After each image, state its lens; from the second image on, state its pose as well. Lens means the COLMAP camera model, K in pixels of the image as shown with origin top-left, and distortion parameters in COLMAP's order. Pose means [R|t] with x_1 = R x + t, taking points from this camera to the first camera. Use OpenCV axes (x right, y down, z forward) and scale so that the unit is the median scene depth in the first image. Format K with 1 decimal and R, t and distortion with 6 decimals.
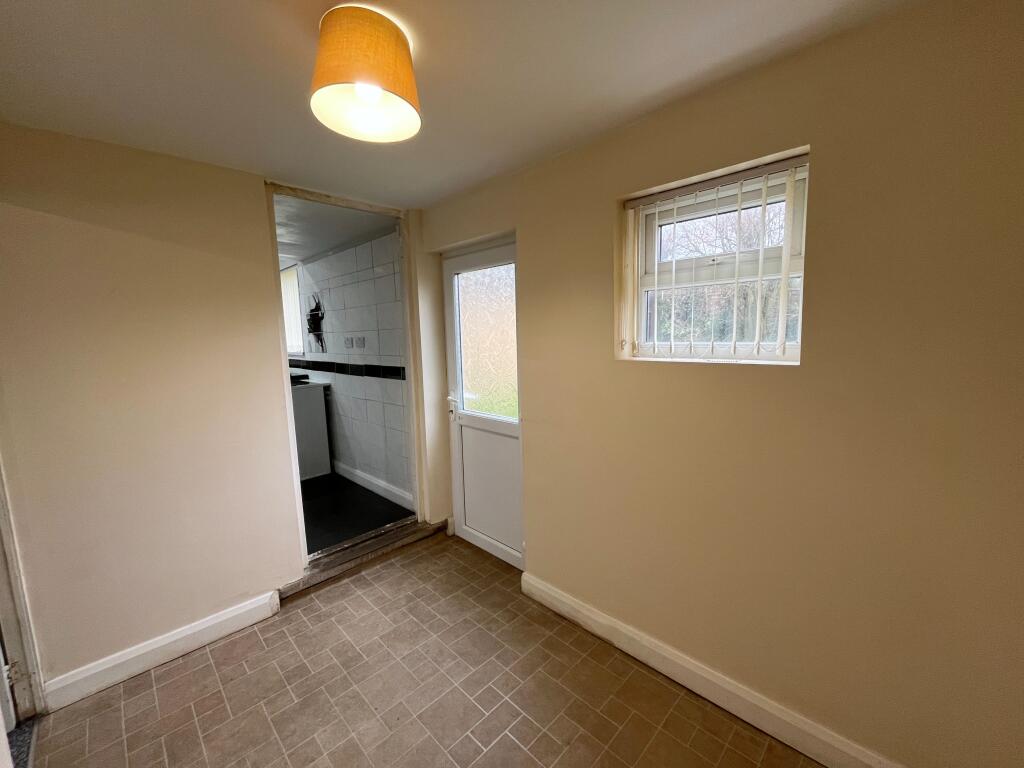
lens RADIAL K [[408.5, 0, 570.8], [0, 408.5, 379.0], [0, 0, 1]] dist [-0.000024, -0.000098]
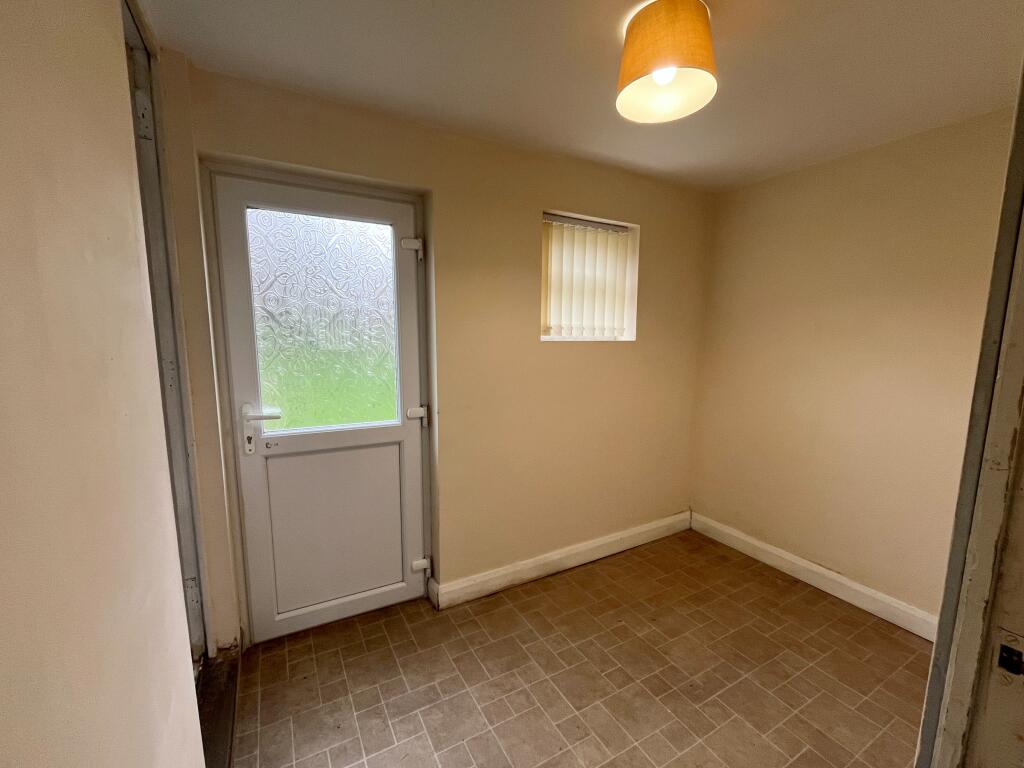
lens RADIAL K [[414.7, 0, 512.6], [0, 414.7, 383.5], [0, 0, 1]] dist [0.000627, 0.000123]
pose [[0.350226, -0.096310, 0.931700, -0.902533], [0.085816, 0.993815, 0.070473, -0.012855], [-0.932726, 0.055273, 0.356325, 0.538624]]
